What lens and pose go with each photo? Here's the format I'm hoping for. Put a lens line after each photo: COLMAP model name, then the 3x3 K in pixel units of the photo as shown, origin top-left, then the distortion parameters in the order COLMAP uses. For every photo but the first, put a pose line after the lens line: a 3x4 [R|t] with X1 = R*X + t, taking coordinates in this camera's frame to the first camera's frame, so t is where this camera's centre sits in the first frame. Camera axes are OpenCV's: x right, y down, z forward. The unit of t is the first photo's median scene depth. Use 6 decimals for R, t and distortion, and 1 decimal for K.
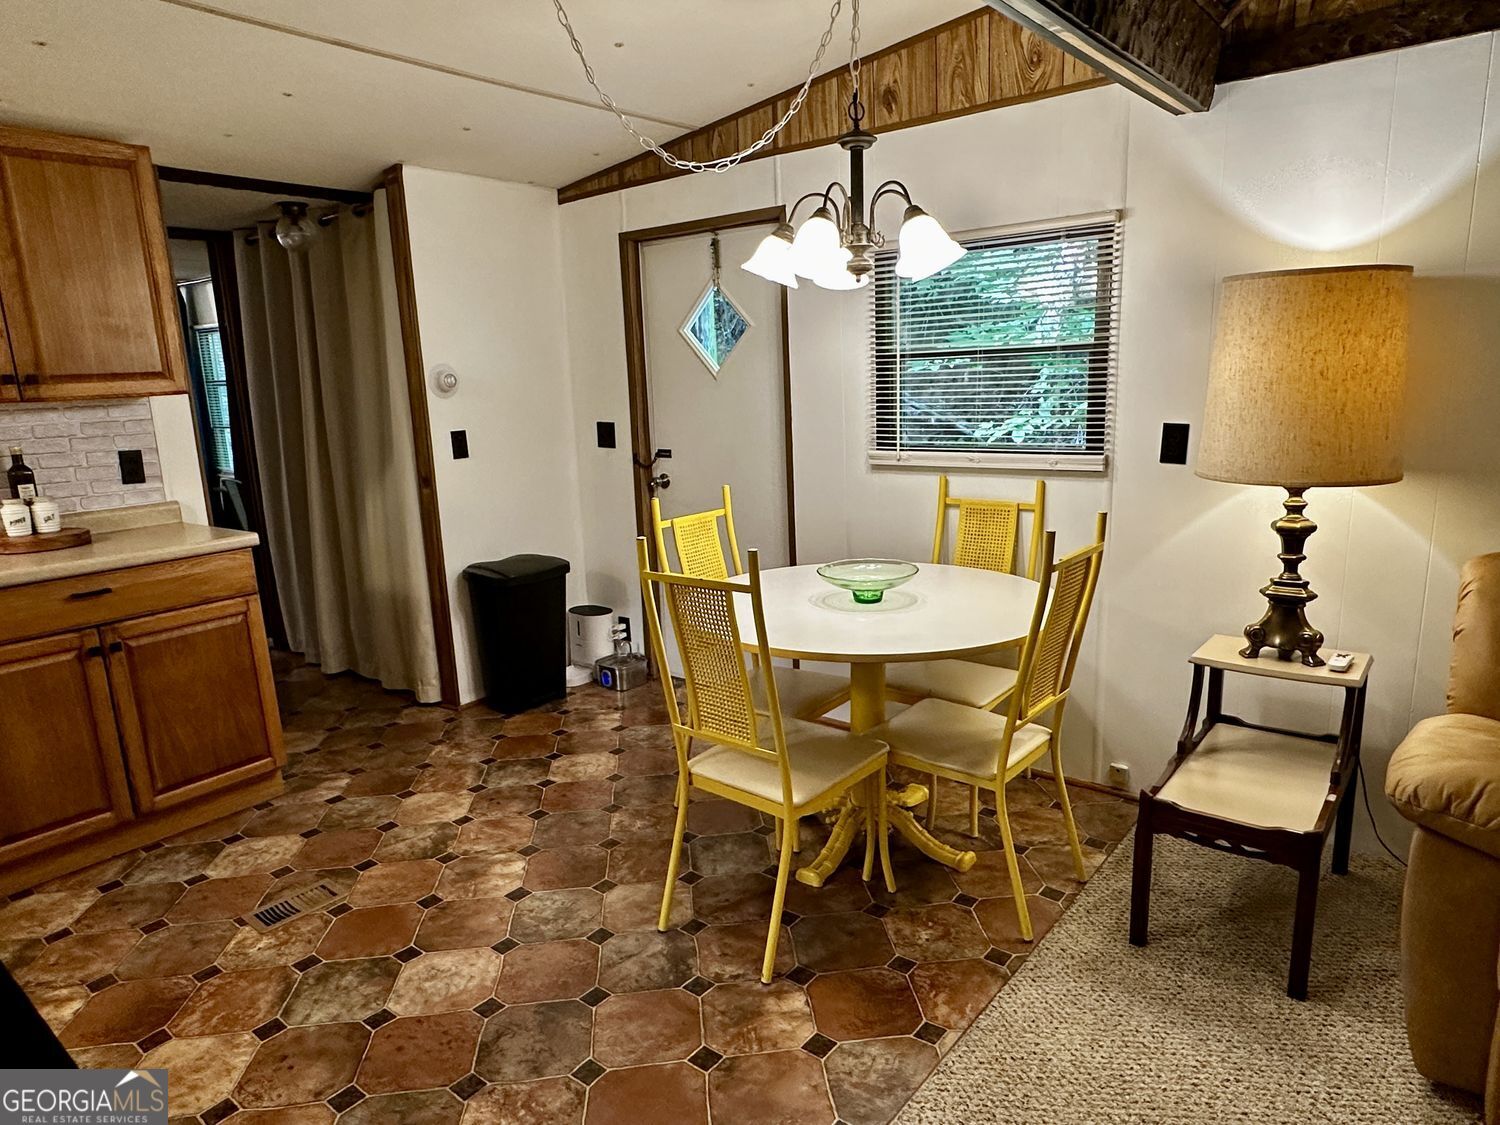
lens RADIAL K [[938.2, 0, 751.9], [0, 938.2, 574.3], [0, 0, 1]] dist [0.001735, 0.000543]
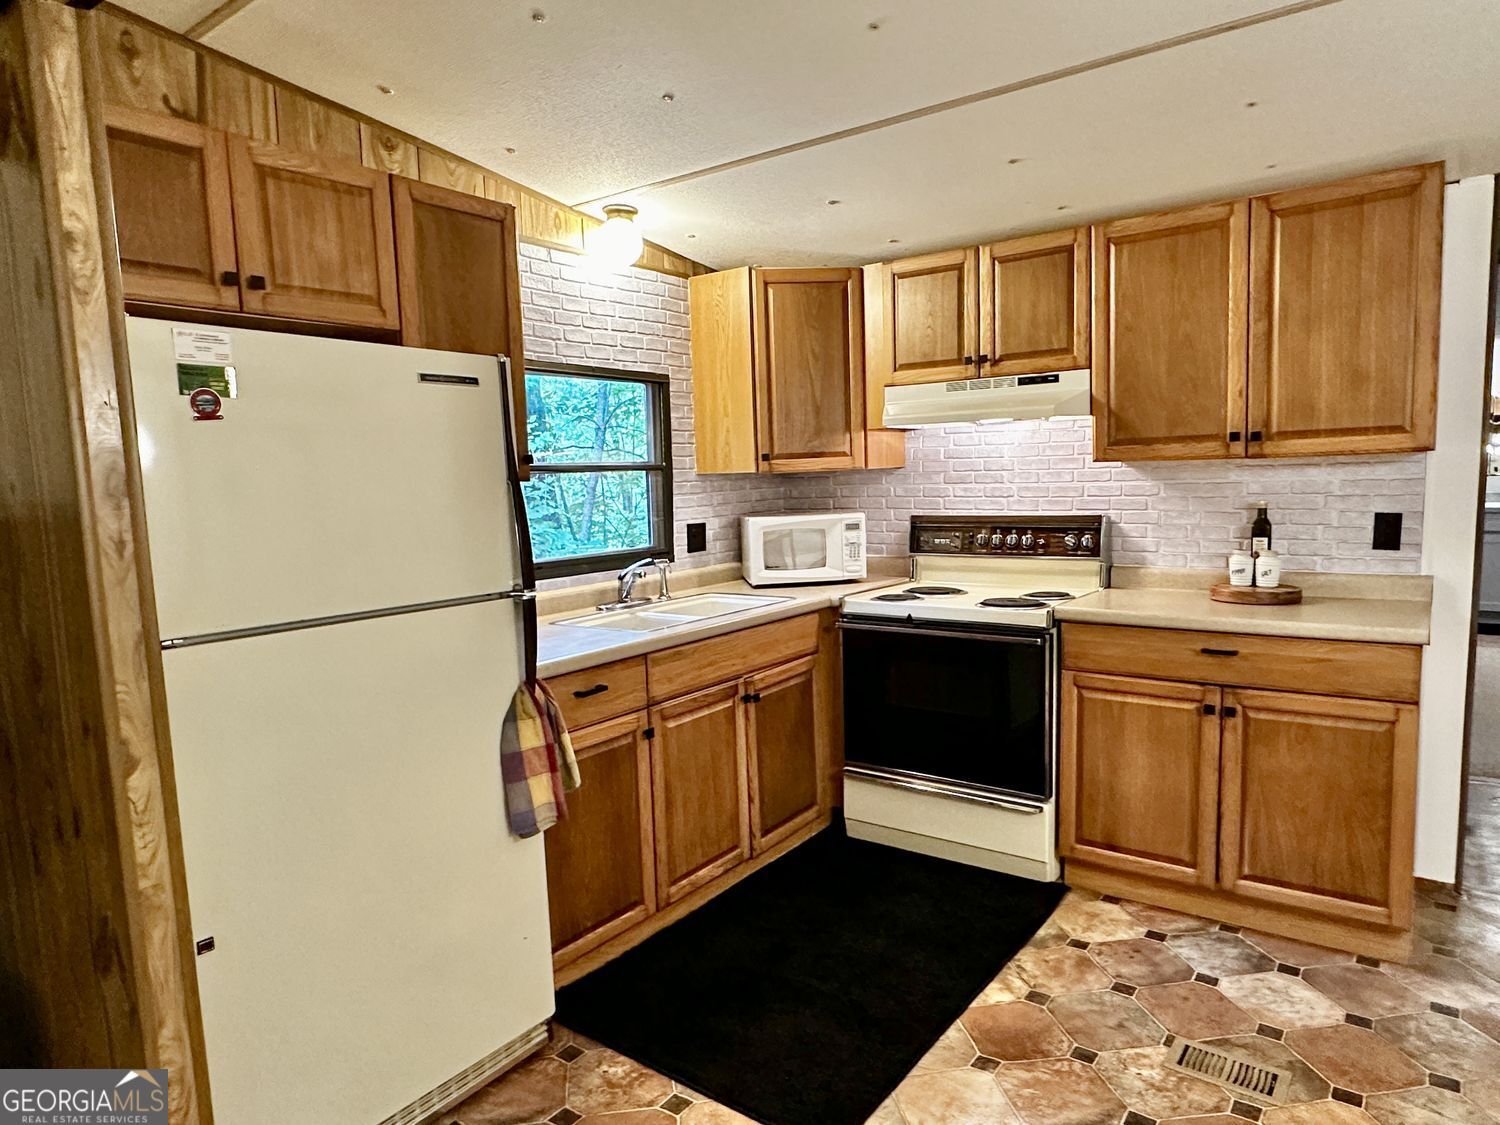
lens RADIAL K [[938.2, 0, 751.9], [0, 938.2, 574.3], [0, 0, 1]] dist [0.001735, 0.000543]
pose [[0.037718, 0.144768, -0.988746, 0.228976], [-0.184728, 0.973407, 0.135475, -0.096592], [0.982066, 0.177540, 0.063457, 0.416512]]
